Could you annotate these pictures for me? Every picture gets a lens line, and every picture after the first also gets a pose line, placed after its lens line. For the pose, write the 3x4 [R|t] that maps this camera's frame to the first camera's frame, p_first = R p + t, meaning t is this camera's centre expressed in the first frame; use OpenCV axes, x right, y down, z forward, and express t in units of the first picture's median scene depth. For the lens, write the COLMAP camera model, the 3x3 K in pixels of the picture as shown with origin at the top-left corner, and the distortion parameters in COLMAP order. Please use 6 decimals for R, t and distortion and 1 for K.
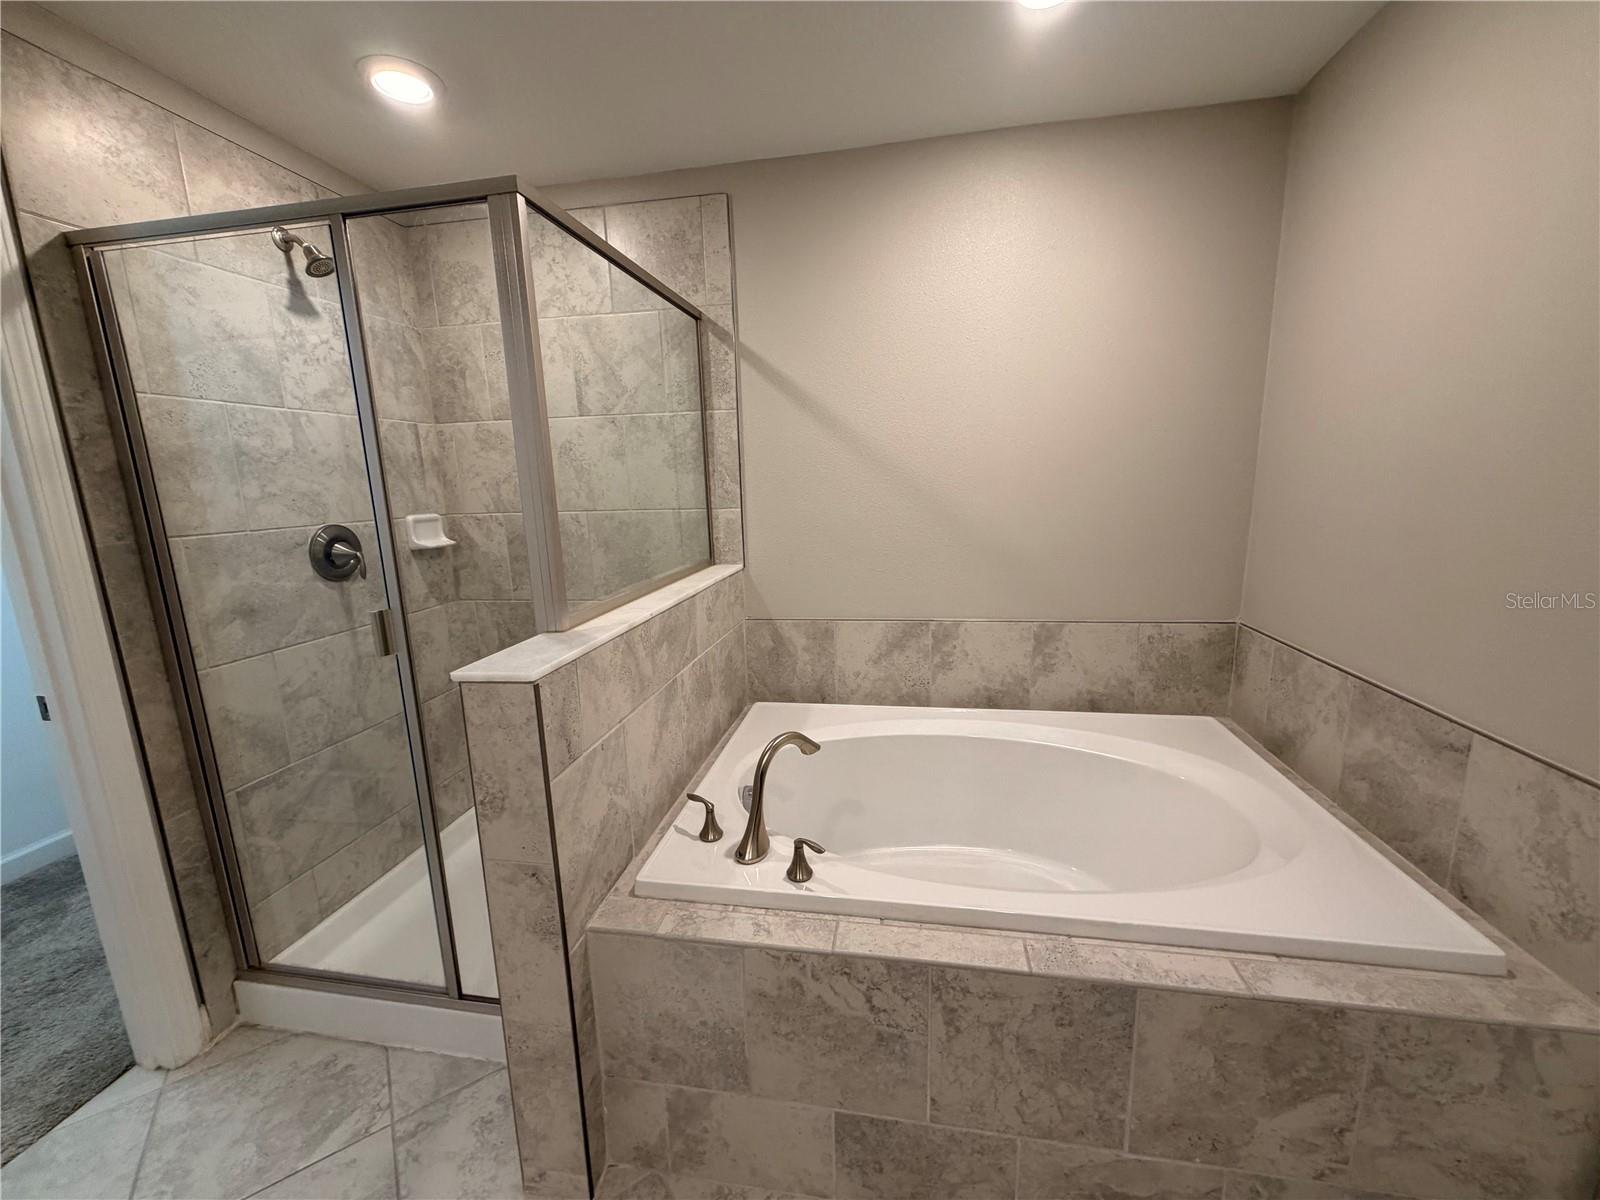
lens RADIAL K [[639.9, 0, 796.6], [0, 639.9, 600.4], [0, 0, 1]] dist [0.000599, 0.000155]
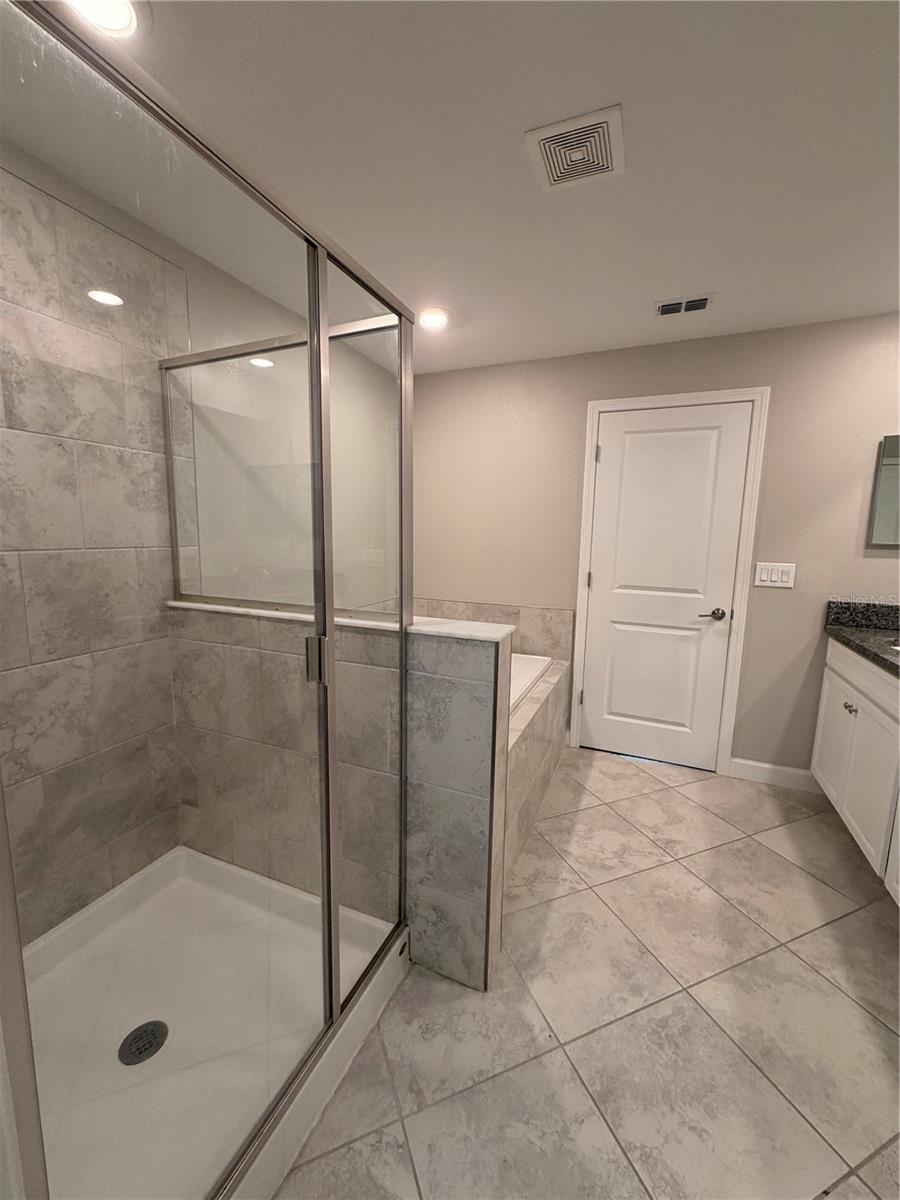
lens RADIAL K [[479.9, 0, 450.0], [0, 479.9, 598.1], [0, 0, 1]] dist [0.000599, 0.000155]
pose [[0.228035, -0.102343, 0.968259, -0.931187], [0.164128, 0.984270, 0.065382, -0.042705], [-0.959720, 0.144009, 0.241246, 0.442865]]
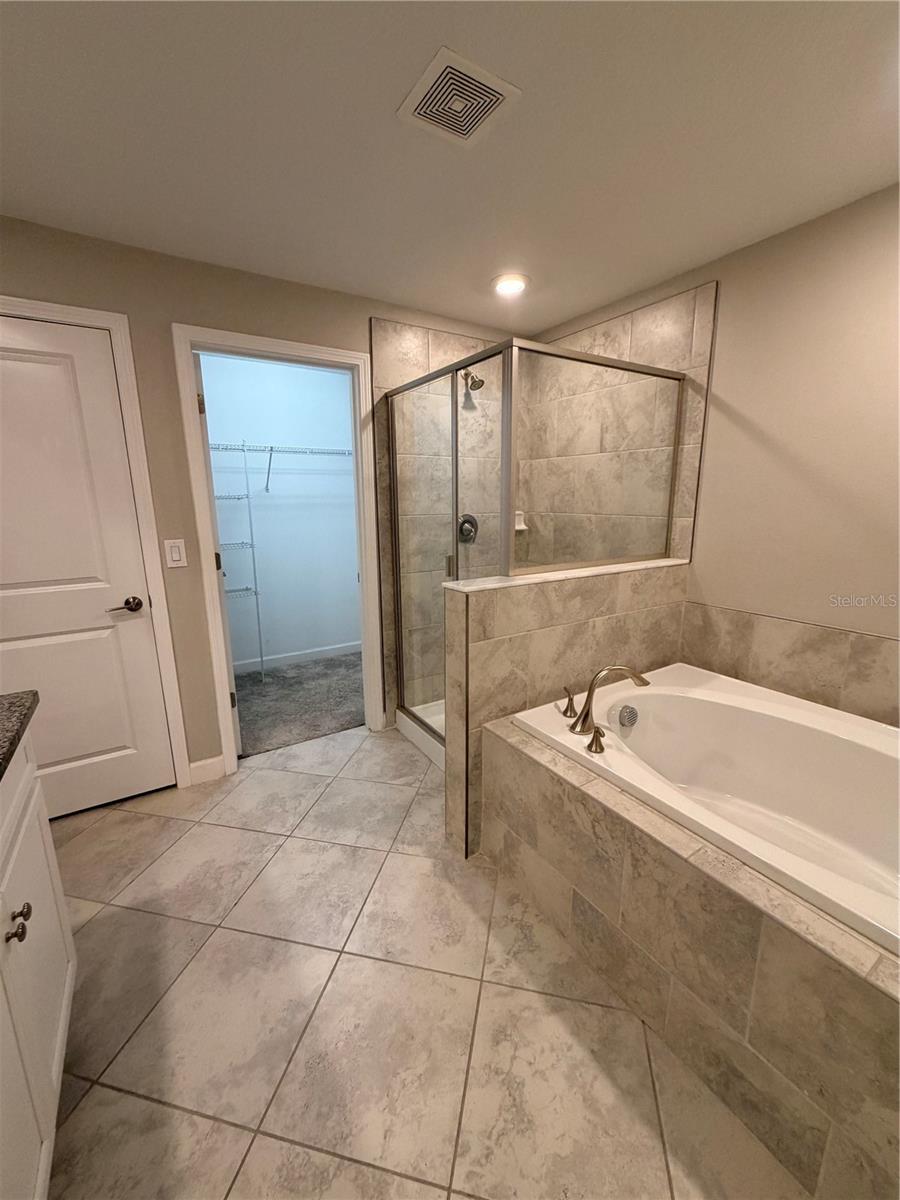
lens RADIAL K [[479.9, 0, 450.0], [0, 479.9, 598.1], [0, 0, 1]] dist [0.000599, 0.000155]
pose [[0.675074, 0.177688, -0.716032, 0.365589], [-0.152691, 0.983199, 0.100030, -0.002184], [0.721776, 0.041804, 0.690863, -0.064777]]
